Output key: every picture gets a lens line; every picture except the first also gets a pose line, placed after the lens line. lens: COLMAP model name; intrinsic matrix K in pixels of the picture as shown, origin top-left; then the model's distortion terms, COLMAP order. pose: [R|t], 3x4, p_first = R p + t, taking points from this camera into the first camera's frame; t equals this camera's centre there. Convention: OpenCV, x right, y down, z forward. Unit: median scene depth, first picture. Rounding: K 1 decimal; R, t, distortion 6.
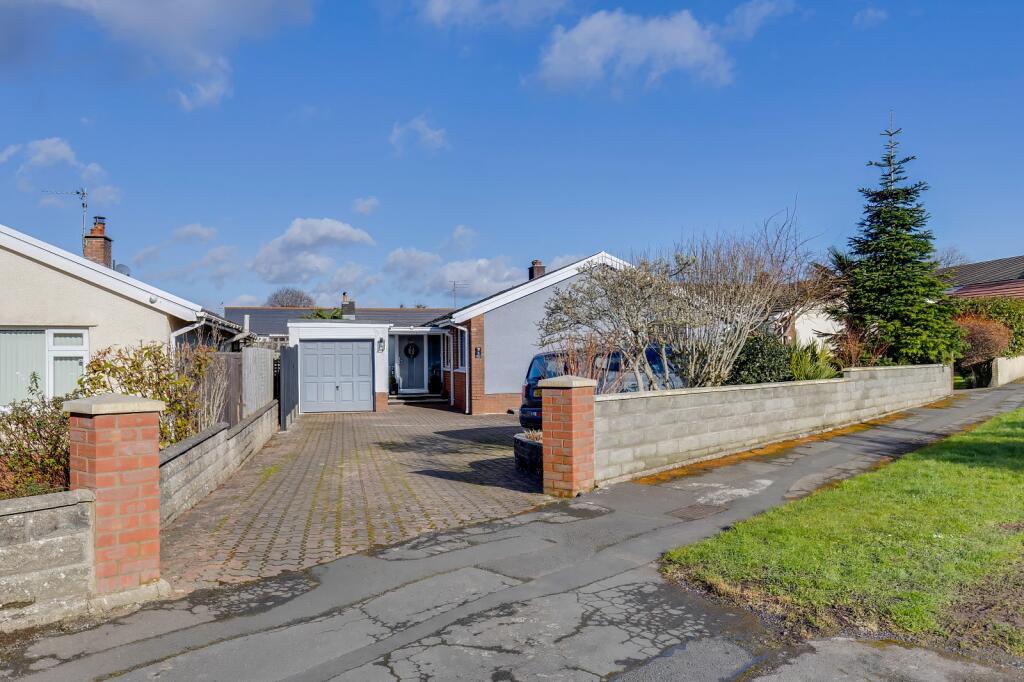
lens RADIAL K [[462.7, 0, 511.4], [0, 462.7, 344.3], [0, 0, 1]] dist [-0.000216, -0.000075]
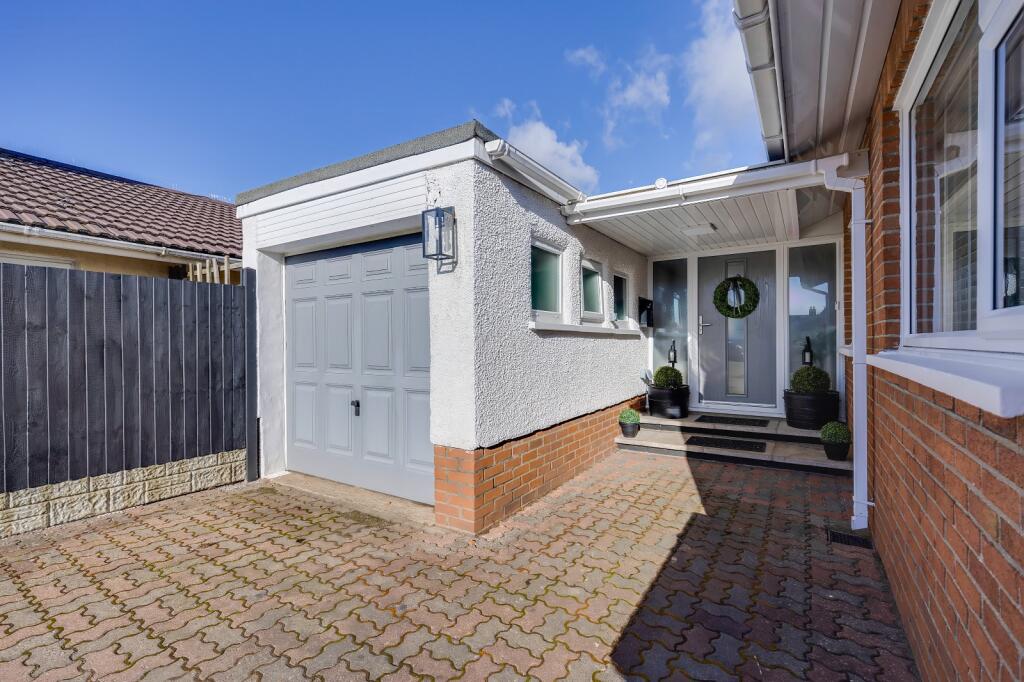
lens RADIAL K [[462.7, 0, 511.4], [0, 462.7, 344.3], [0, 0, 1]] dist [-0.000216, -0.000075]
pose [[0.670712, -0.001491, -0.741716, -0.066641], [0.030767, 0.999193, 0.025813, 0.036766], [0.741079, -0.040134, 0.670217, 0.652217]]
